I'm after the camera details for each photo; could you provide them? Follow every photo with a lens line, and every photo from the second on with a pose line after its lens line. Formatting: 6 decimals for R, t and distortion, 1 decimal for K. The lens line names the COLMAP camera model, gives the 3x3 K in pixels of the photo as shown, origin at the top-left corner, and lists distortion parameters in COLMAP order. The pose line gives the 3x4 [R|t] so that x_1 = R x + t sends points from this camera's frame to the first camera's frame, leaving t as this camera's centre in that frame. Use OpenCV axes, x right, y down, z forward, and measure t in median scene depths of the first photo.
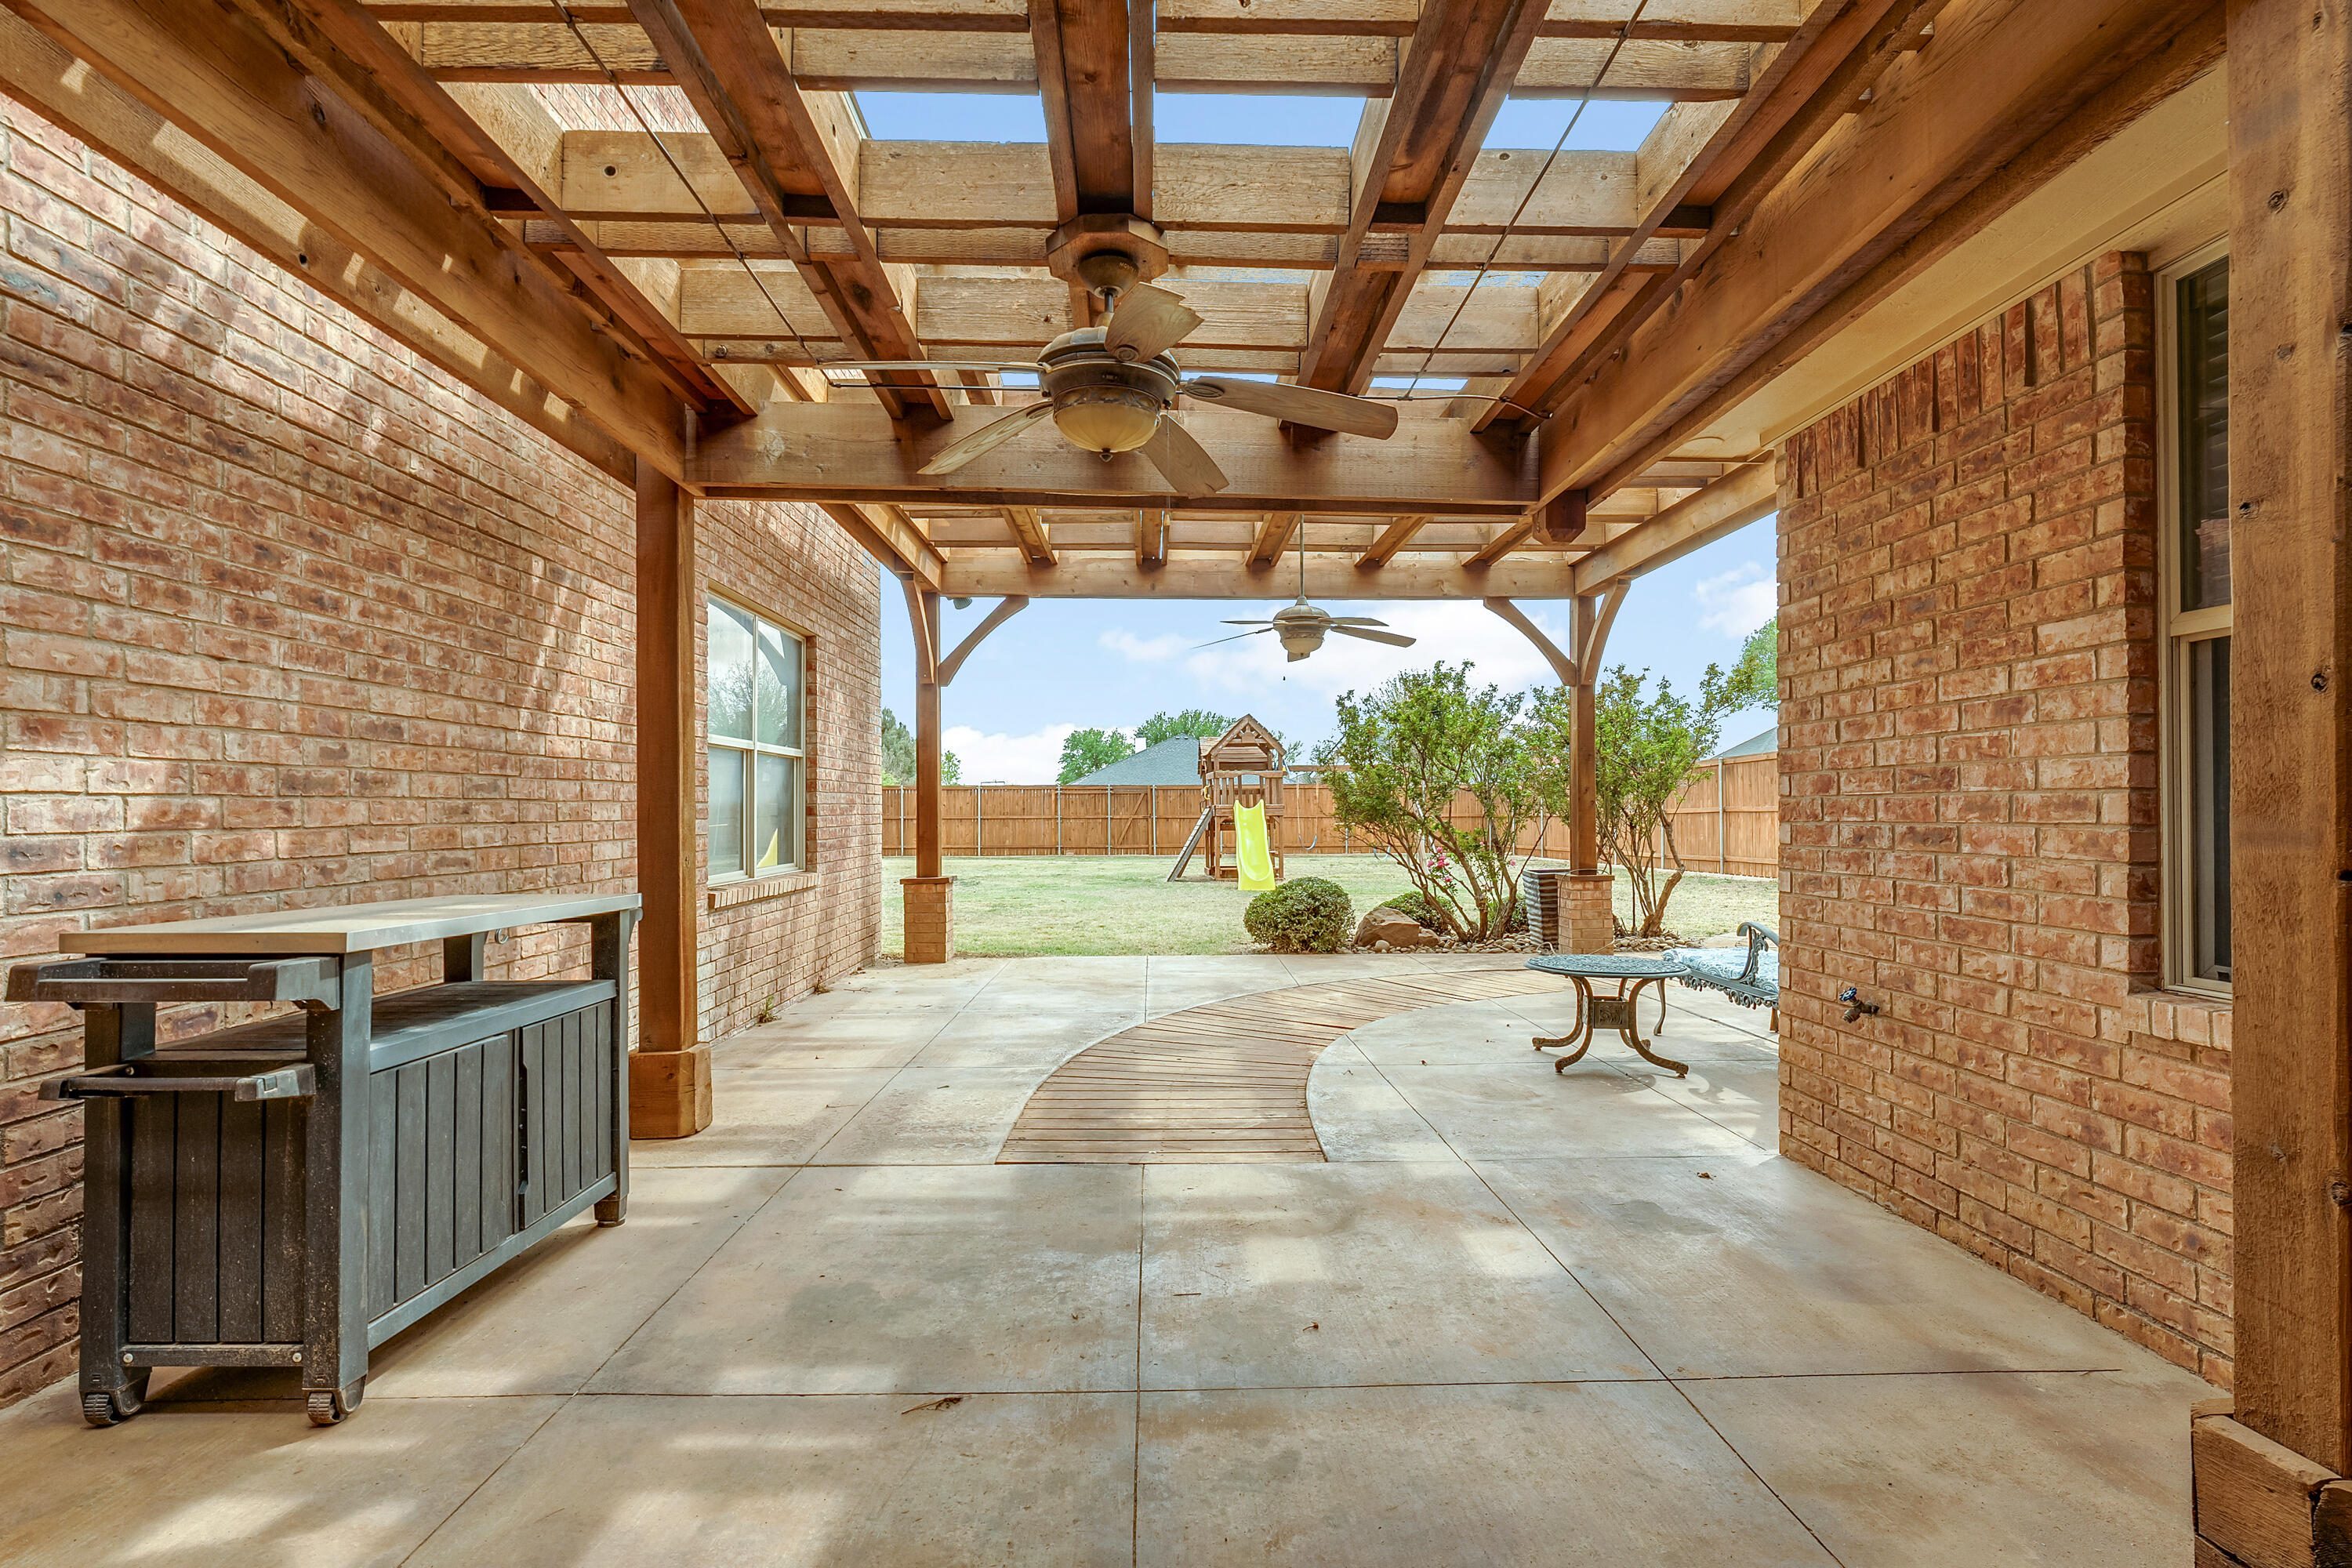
lens RADIAL K [[1139.3, 0, 1172.6], [0, 1139.3, 788.9], [0, 0, 1]] dist [-0.005517, 0.000266]
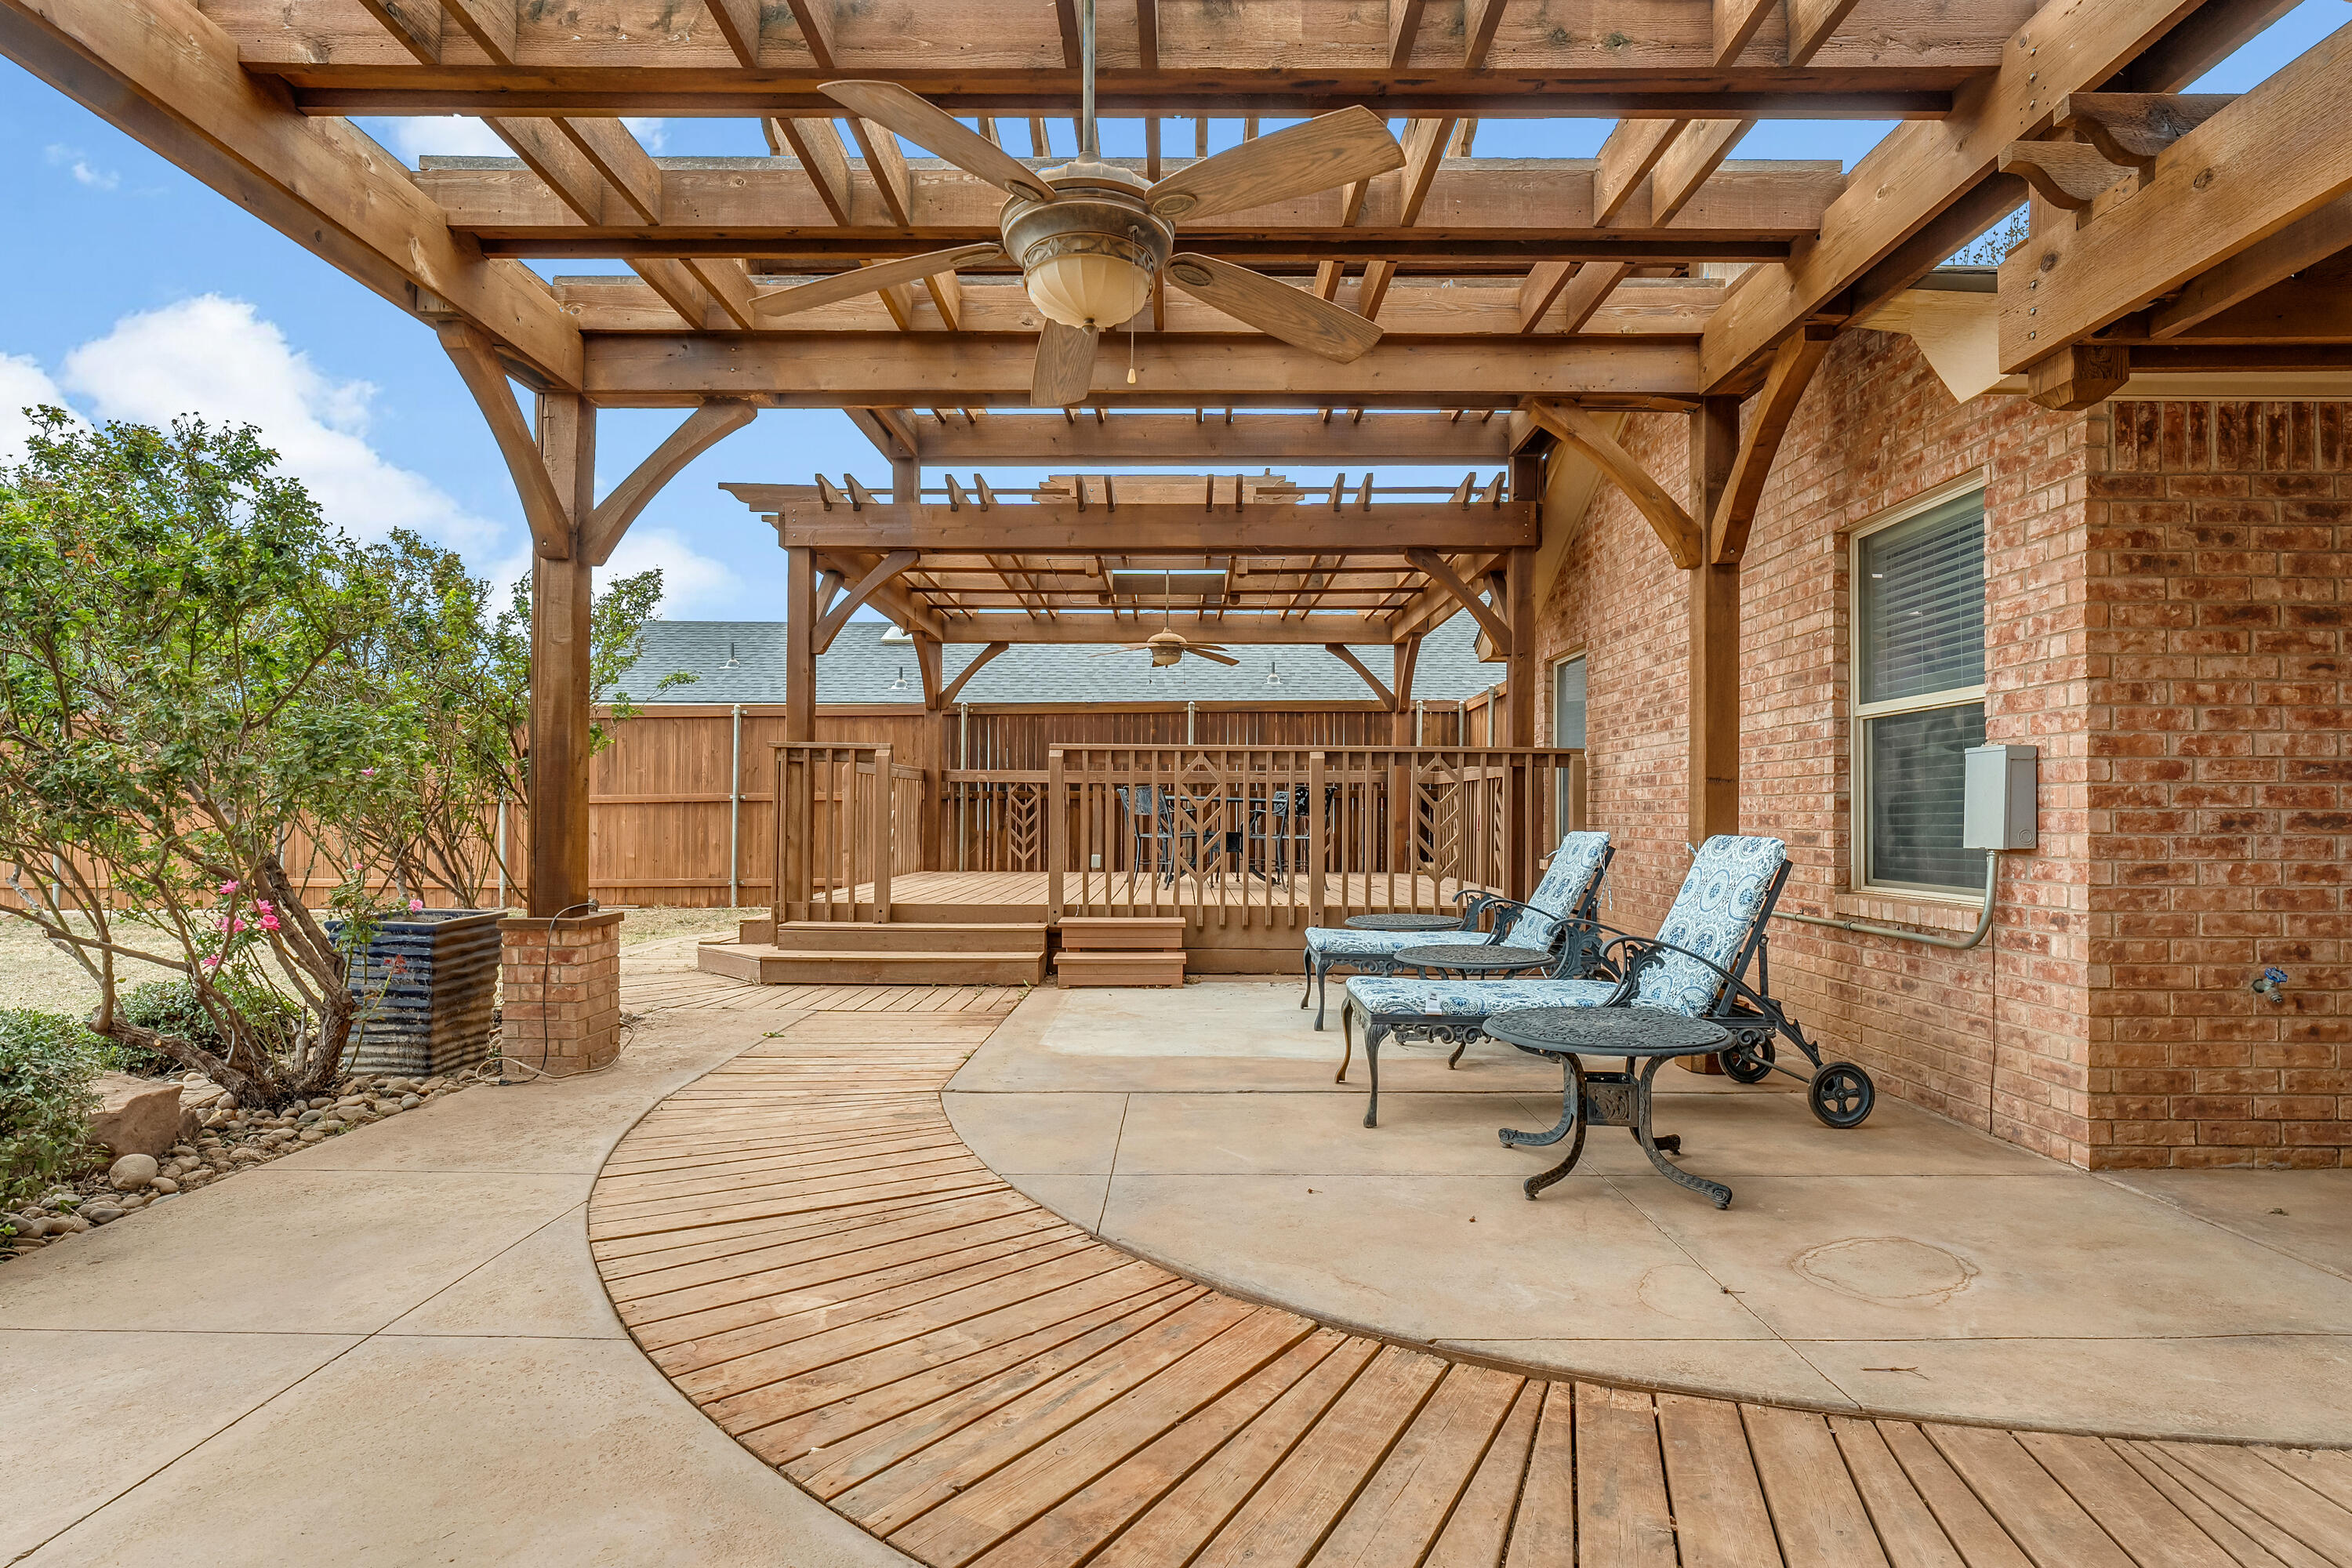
lens RADIAL K [[1139.3, 0, 1176.8], [0, 1139.3, 800.2], [0, 0, 1]] dist [-0.005517, 0.000266]
pose [[0.026577, 0.015525, 0.999526, -0.491714], [-0.024863, 0.999580, -0.014865, 0.065696], [-0.999338, -0.024456, 0.026952, 2.087206]]
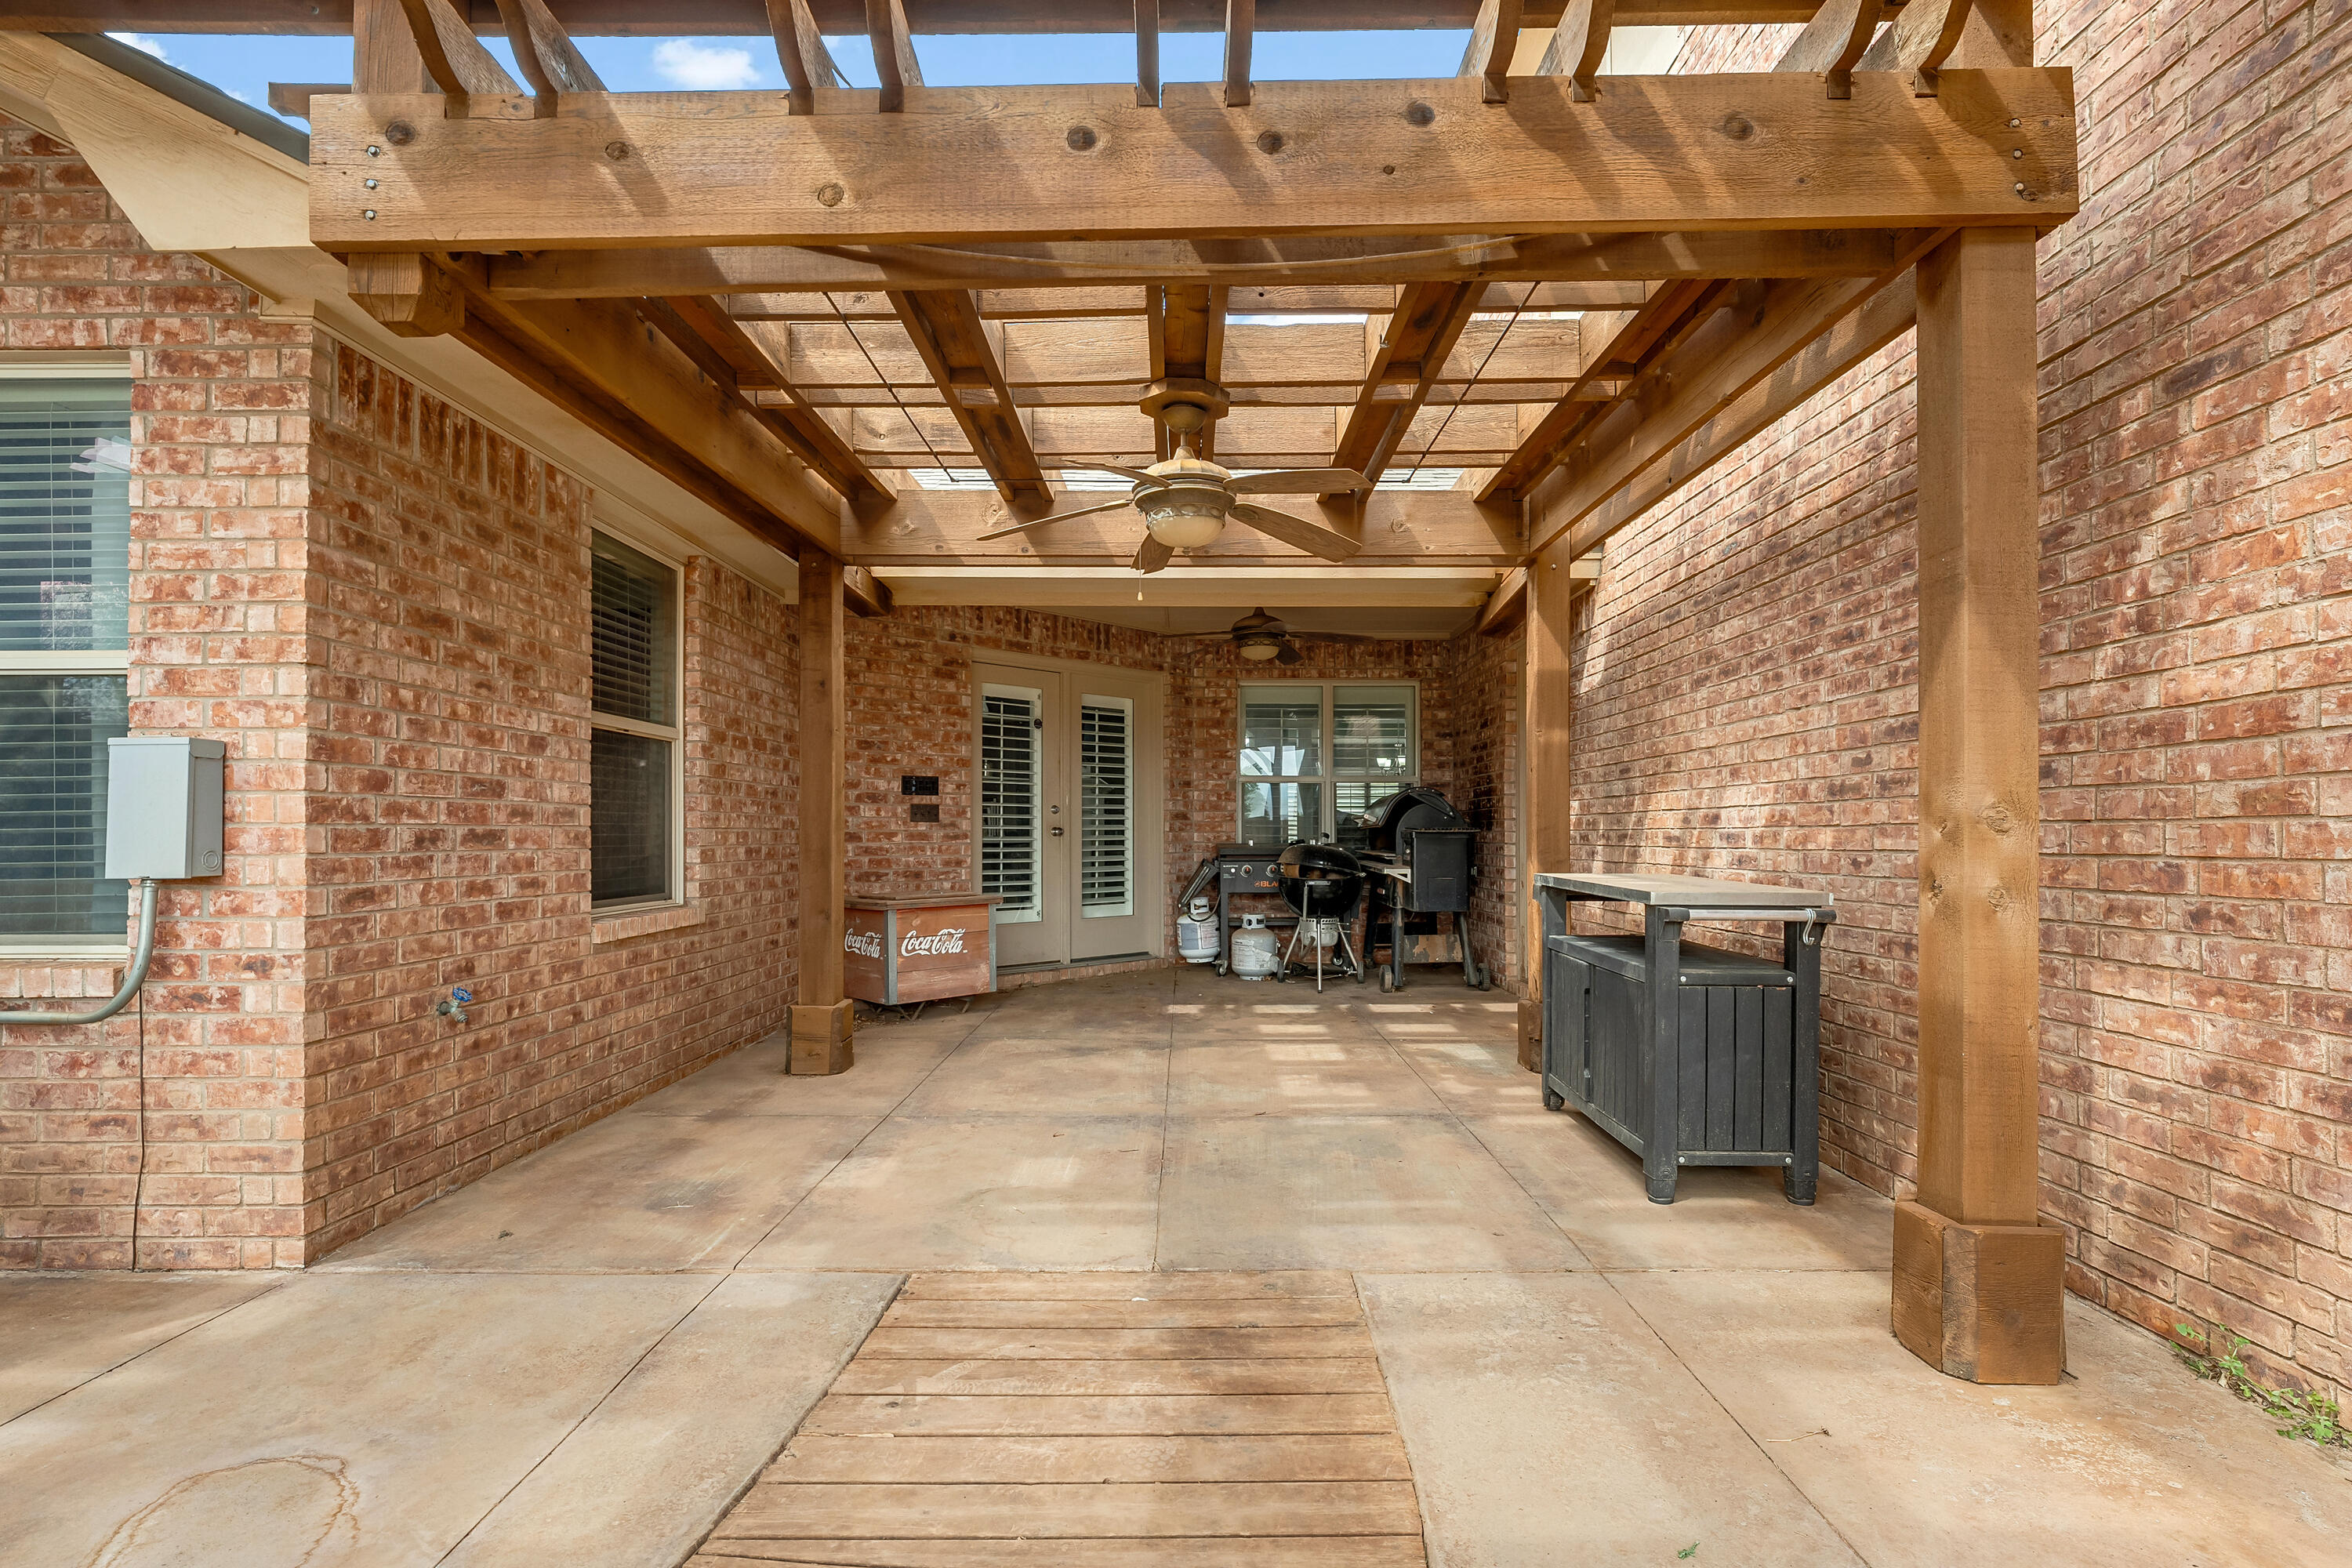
lens RADIAL K [[1139.3, 0, 1197.0], [0, 1139.3, 822.0], [0, 0, 1]] dist [-0.005517, 0.000266]
pose [[-0.999953, 0.002604, 0.009310, -0.075290], [0.002305, 0.999487, -0.031932, 0.064411], [-0.009389, -0.031909, -0.999447, 2.126192]]
